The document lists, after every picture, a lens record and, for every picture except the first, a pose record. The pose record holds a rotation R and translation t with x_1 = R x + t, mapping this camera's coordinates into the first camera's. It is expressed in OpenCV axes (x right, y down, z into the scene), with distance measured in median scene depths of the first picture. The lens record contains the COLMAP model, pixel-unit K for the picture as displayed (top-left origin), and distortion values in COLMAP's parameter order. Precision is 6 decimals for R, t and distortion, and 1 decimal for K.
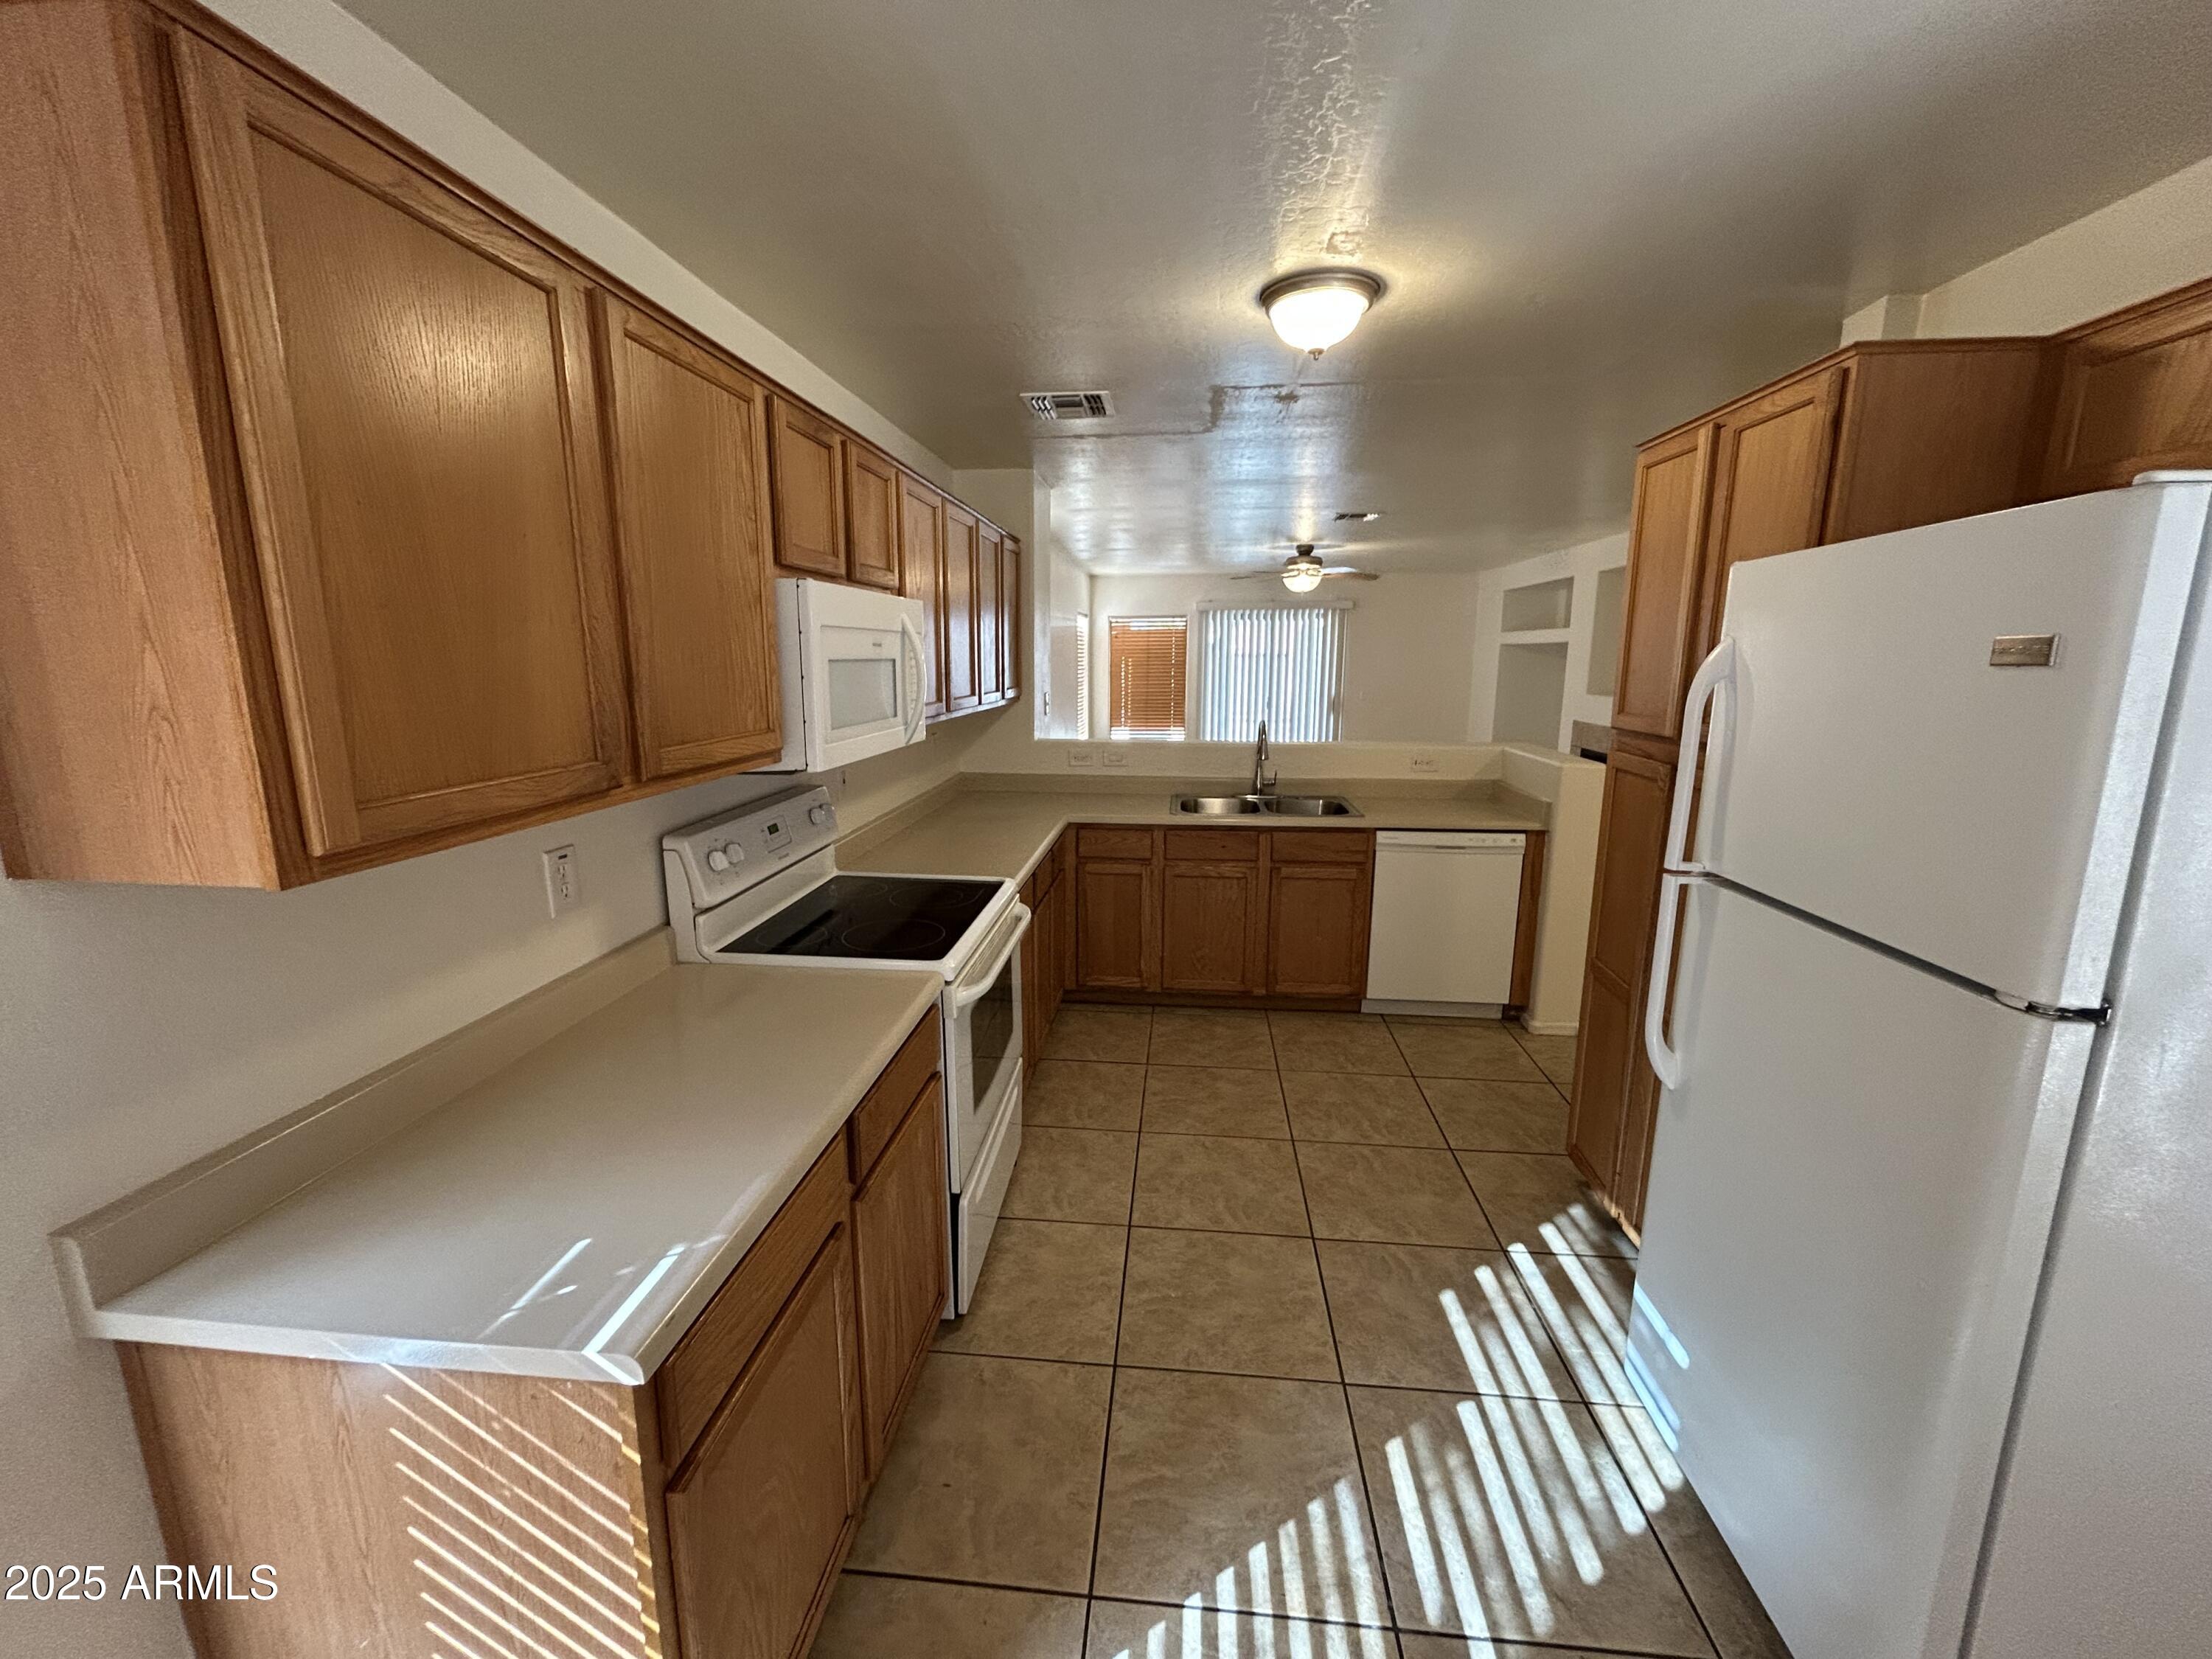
lens RADIAL K [[892.2, 0, 1087.3], [0, 892.2, 821.9], [0, 0, 1]] dist [-0.002516, 0.000299]
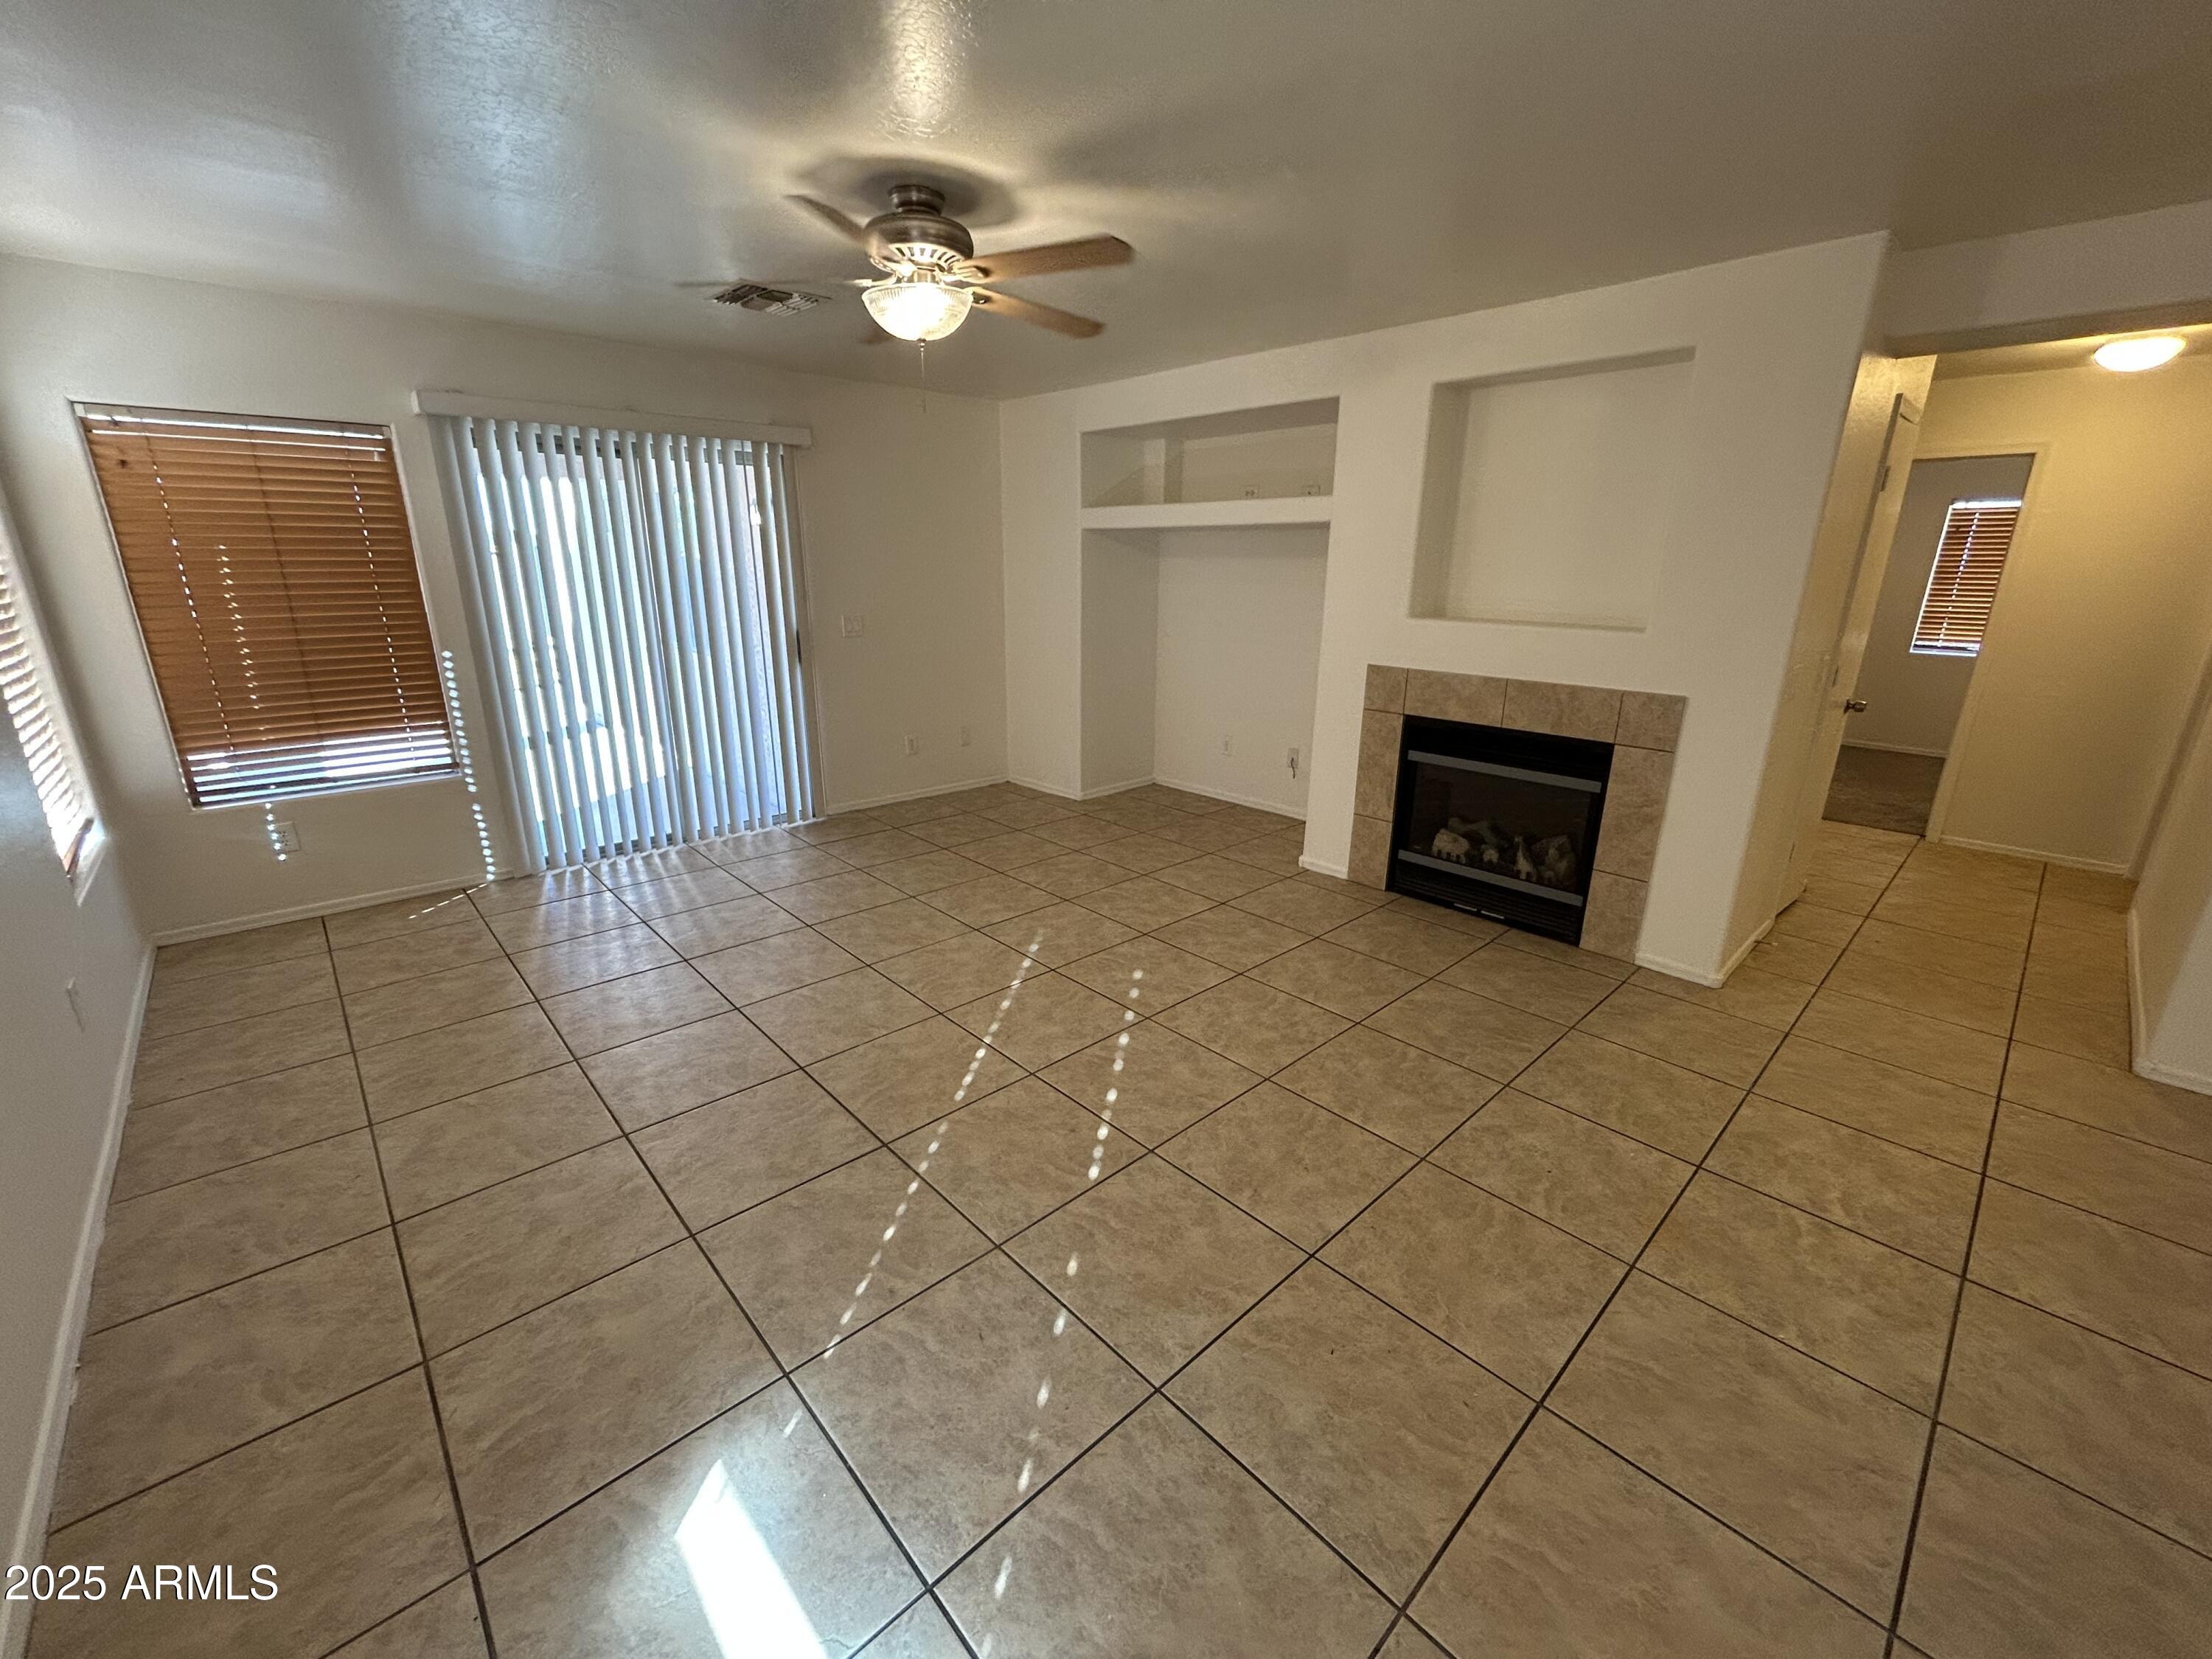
lens RADIAL K [[892.2, 0, 1092.6], [0, 892.2, 832.3], [0, 0, 1]] dist [-0.002516, 0.000299]
pose [[0.655997, -0.213837, 0.723838, 0.004920], [0.130841, 0.976725, 0.169967, -0.285214], [-0.743336, -0.016791, 0.668707, 1.653340]]
